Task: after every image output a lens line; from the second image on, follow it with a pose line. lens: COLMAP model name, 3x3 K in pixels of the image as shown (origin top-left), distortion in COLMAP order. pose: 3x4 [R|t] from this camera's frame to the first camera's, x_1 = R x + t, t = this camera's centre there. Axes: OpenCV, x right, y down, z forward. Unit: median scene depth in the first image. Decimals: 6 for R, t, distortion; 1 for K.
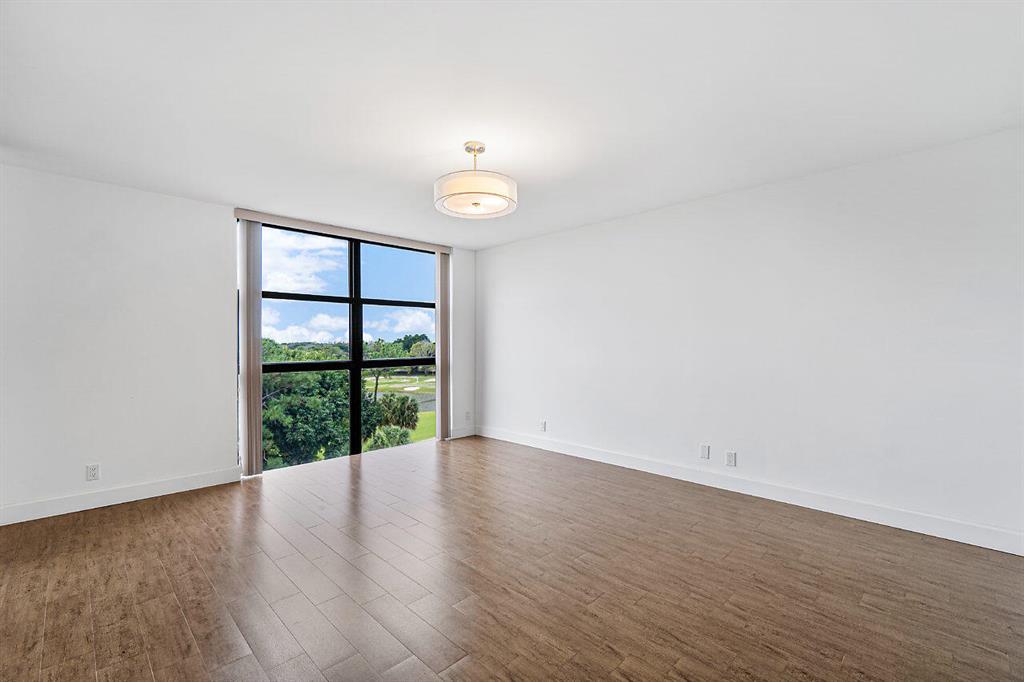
lens RADIAL K [[444.6, 0, 507.9], [0, 444.6, 341.0], [0, 0, 1]] dist [-0.000984, 0.000041]
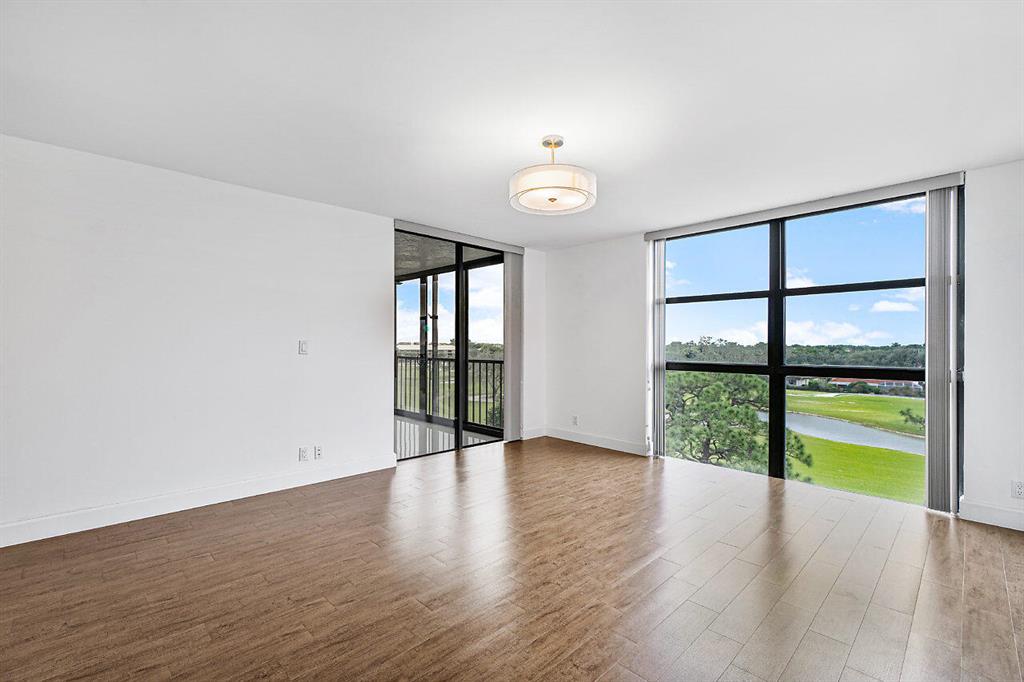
lens RADIAL K [[444.6, 0, 507.9], [0, 444.6, 341.0], [0, 0, 1]] dist [-0.000984, 0.000041]
pose [[-0.015339, -0.002948, -0.999878, 0.594280], [-0.000357, 0.999996, -0.002943, 0.002152], [0.999882, 0.000312, -0.015340, 0.607427]]
